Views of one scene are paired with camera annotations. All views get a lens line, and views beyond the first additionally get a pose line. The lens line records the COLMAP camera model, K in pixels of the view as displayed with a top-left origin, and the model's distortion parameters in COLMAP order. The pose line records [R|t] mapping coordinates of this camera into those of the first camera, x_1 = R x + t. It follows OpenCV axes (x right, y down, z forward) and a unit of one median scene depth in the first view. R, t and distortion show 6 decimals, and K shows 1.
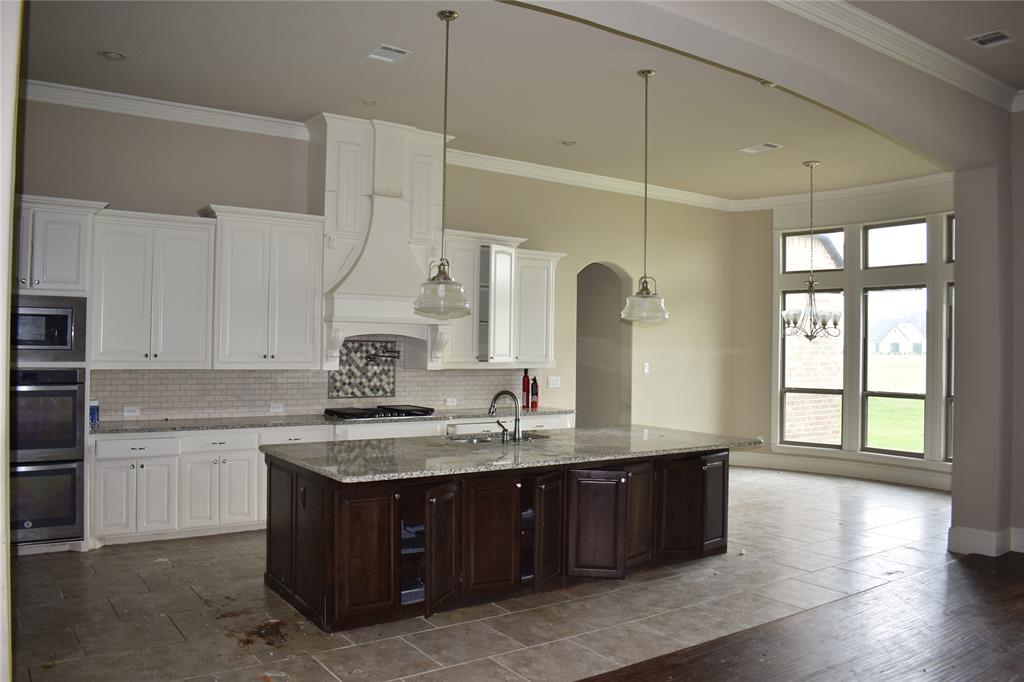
lens RADIAL K [[799.1, 0, 512.0], [0, 799.1, 341.0], [0, 0, 1]] dist [-0.082014, 0.005108]
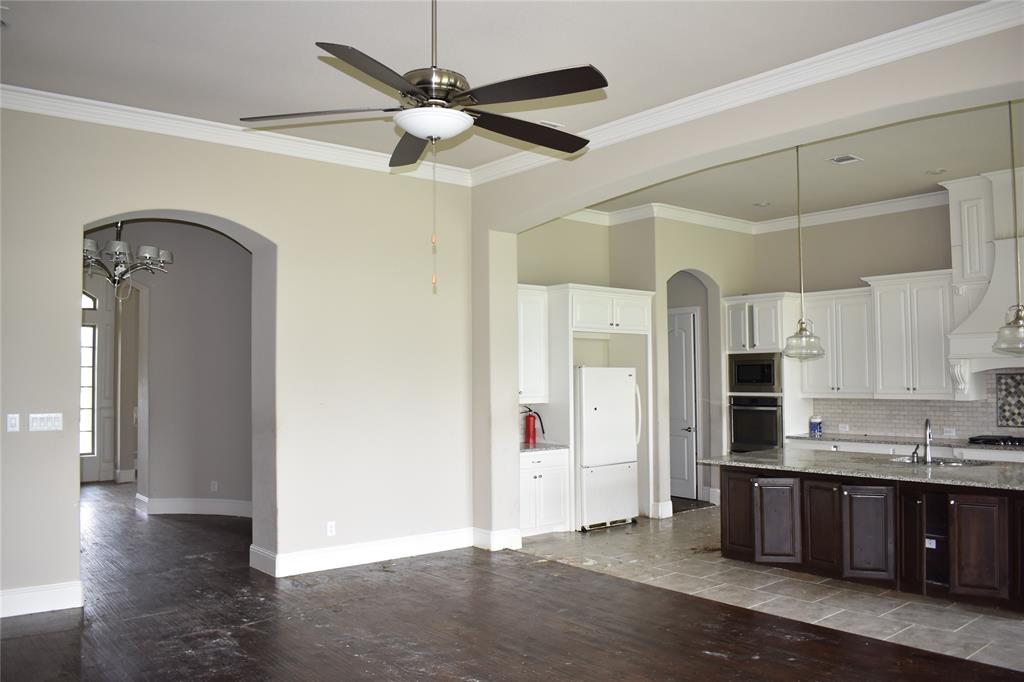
lens RADIAL K [[799.1, 0, 512.0], [0, 799.1, 341.0], [0, 0, 1]] dist [-0.082014, 0.005108]
pose [[0.074699, -0.060171, -0.995389, 0.849491], [0.017966, 0.998097, -0.058987, 0.004992], [0.997044, -0.013477, 0.075638, 0.264107]]
